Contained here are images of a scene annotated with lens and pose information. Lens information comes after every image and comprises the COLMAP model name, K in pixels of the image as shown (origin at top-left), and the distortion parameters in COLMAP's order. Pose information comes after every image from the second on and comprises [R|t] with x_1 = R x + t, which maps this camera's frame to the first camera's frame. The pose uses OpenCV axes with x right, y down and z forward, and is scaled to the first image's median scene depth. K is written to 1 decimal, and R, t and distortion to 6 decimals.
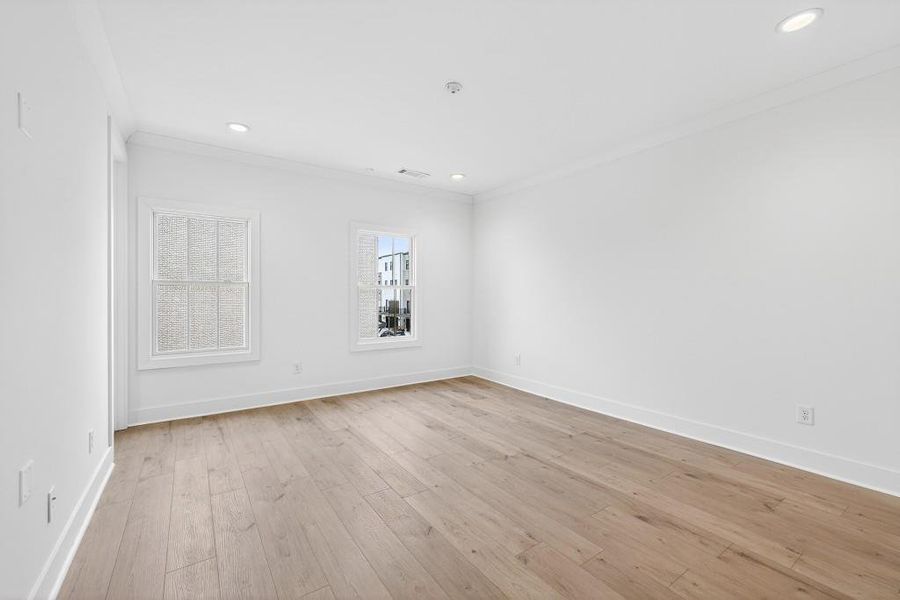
lens RADIAL K [[378.8, 0, 447.4], [0, 378.8, 297.6], [0, 0, 1]] dist [0.010286, -0.001542]
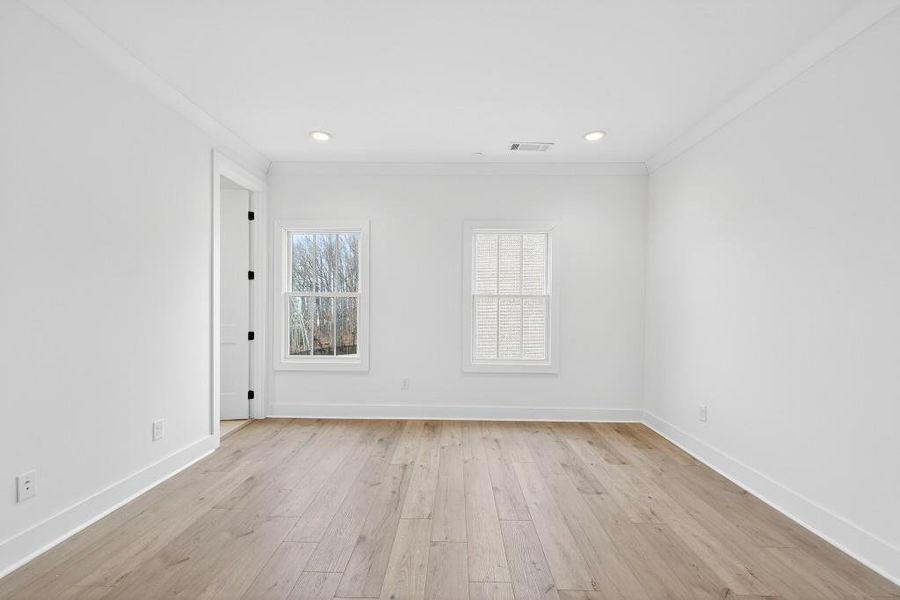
lens RADIAL K [[378.8, 0, 456.6], [0, 378.8, 317.3], [0, 0, 1]] dist [0.010286, -0.001542]
pose [[0.819943, 0.022029, -0.572022, 0.265637], [-0.013862, 0.999730, 0.018631, 0.001682], [0.572278, -0.007347, 0.820027, 0.334842]]
